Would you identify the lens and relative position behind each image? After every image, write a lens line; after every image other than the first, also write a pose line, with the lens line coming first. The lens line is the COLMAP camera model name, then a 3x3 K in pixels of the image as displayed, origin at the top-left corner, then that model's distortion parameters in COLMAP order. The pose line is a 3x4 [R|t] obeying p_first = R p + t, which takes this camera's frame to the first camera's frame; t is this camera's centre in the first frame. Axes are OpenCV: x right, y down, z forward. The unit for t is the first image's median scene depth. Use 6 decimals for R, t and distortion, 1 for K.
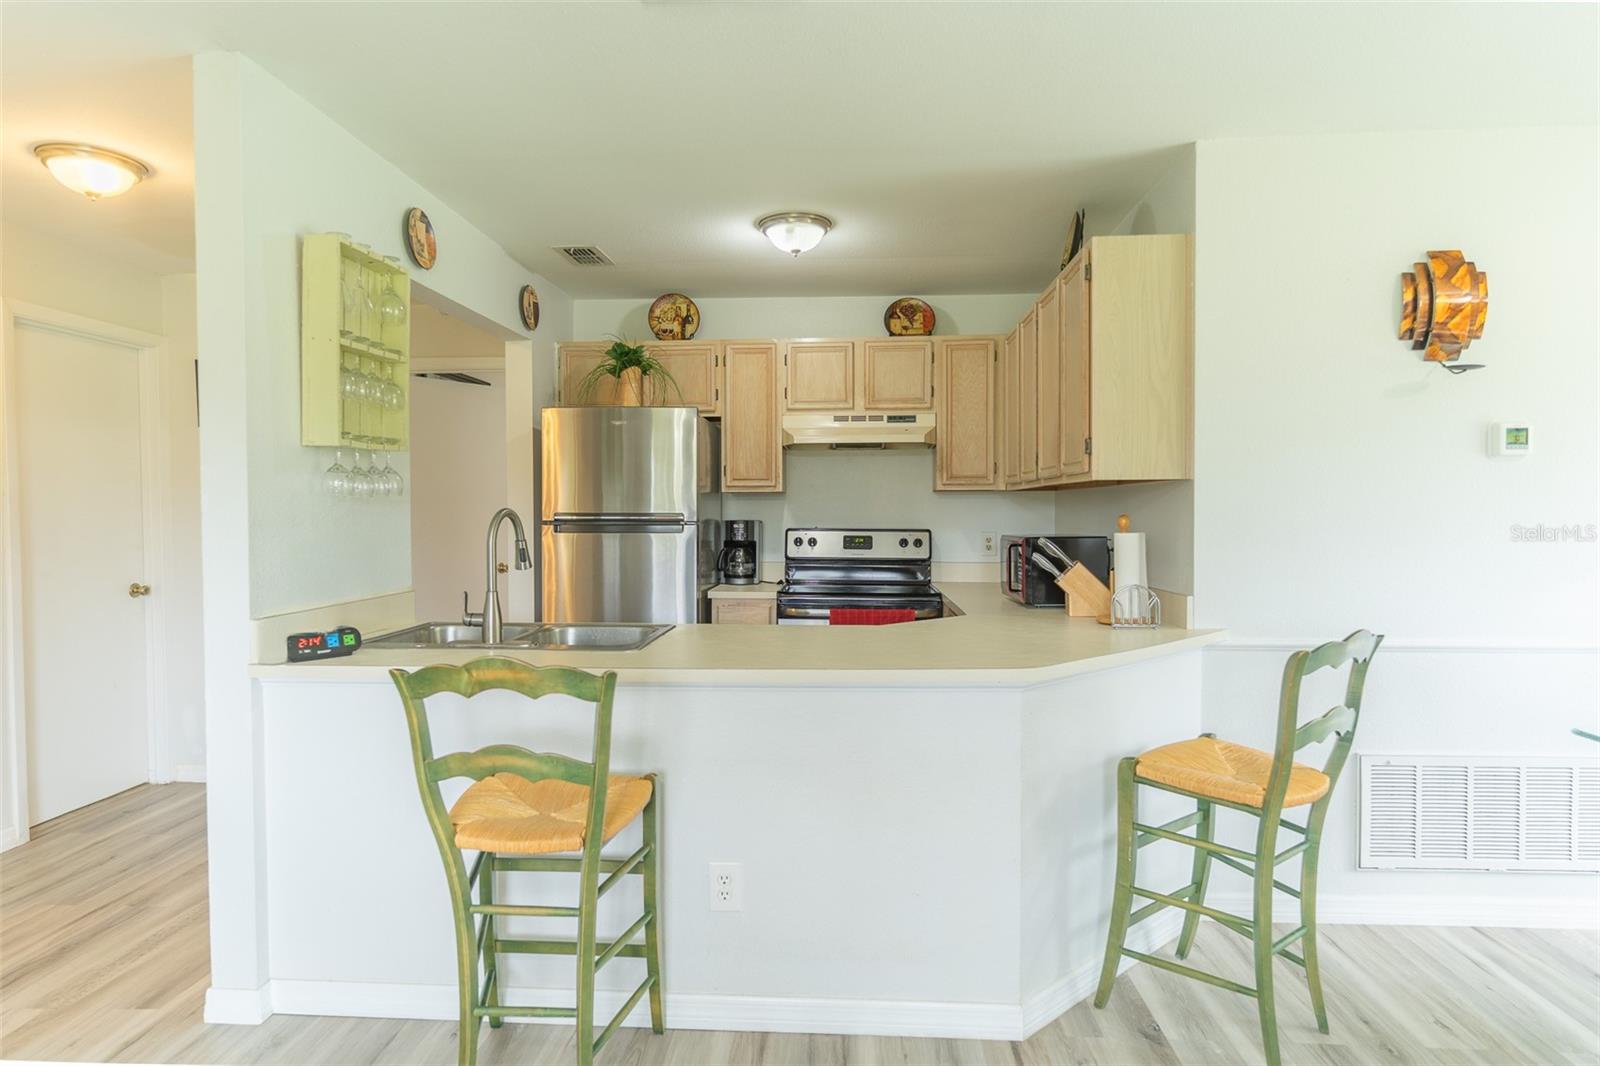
lens RADIAL K [[899.9, 0, 800.0], [0, 899.9, 533.0], [0, 0, 1]] dist [-0.003692, 0.000734]
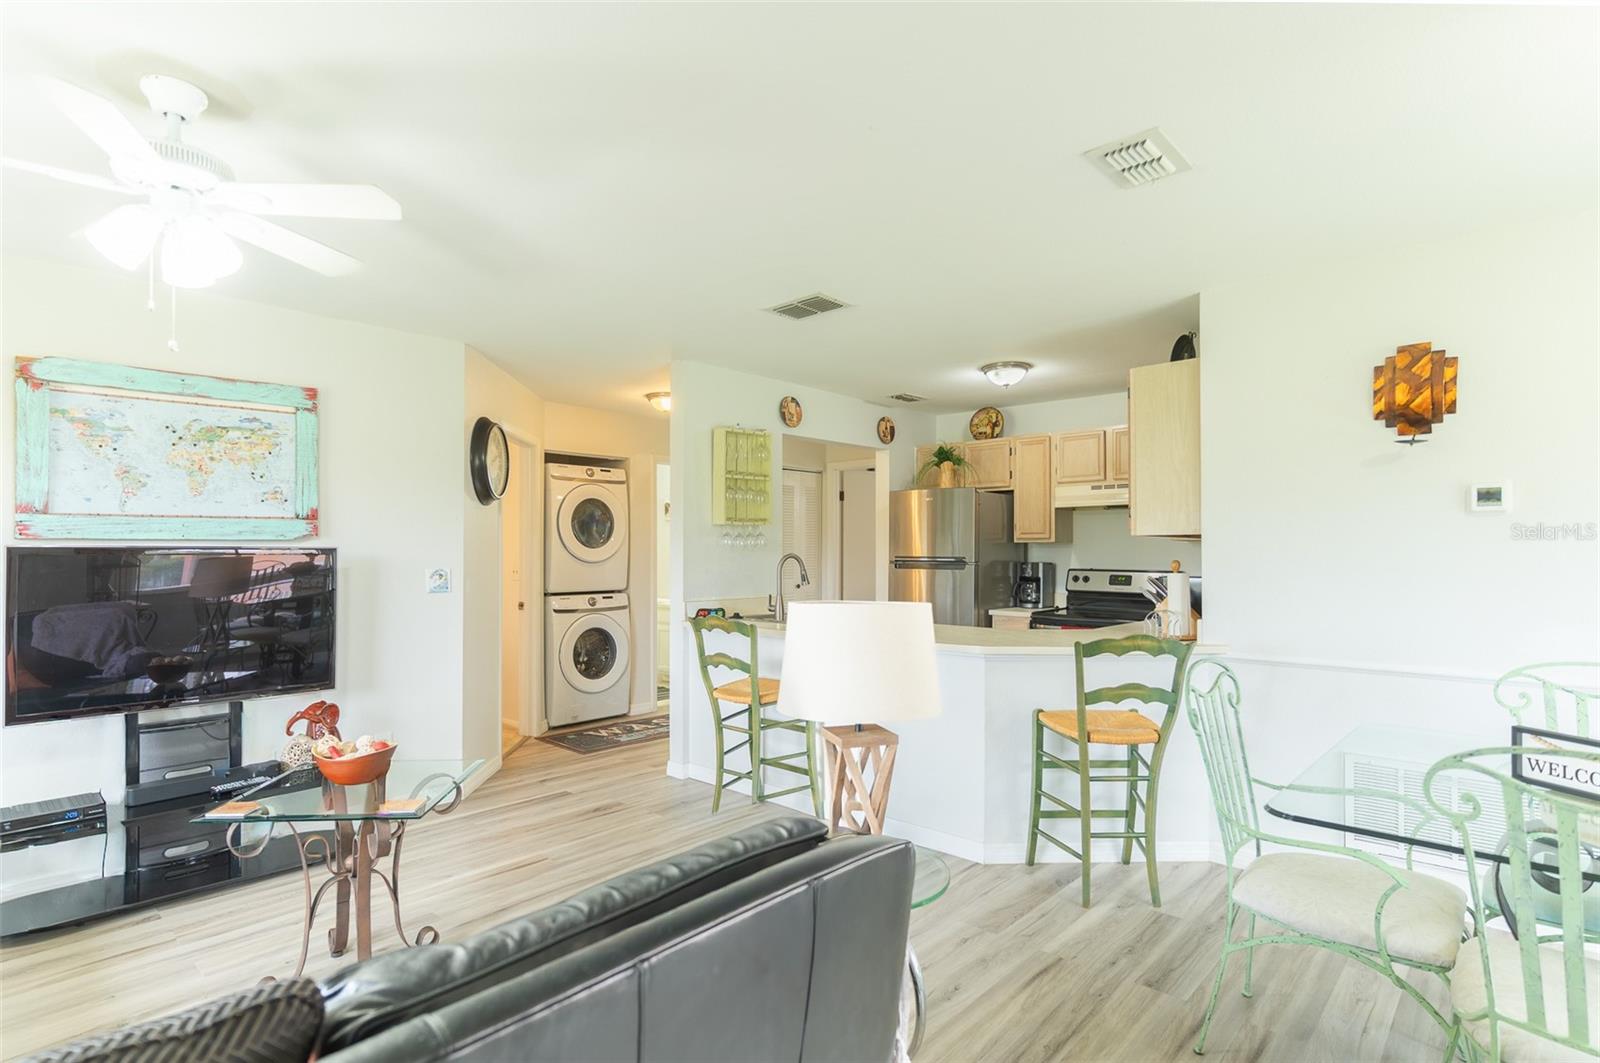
lens RADIAL K [[806.3, 0, 800.0], [0, 806.3, 531.5], [0, 0, 1]] dist [-0.001161, -0.000270]
pose [[0.782435, -0.012528, -0.622607, 0.467716], [-0.020639, 0.998727, -0.046033, 0.003581], [0.622391, 0.048867, 0.781180, -0.223934]]
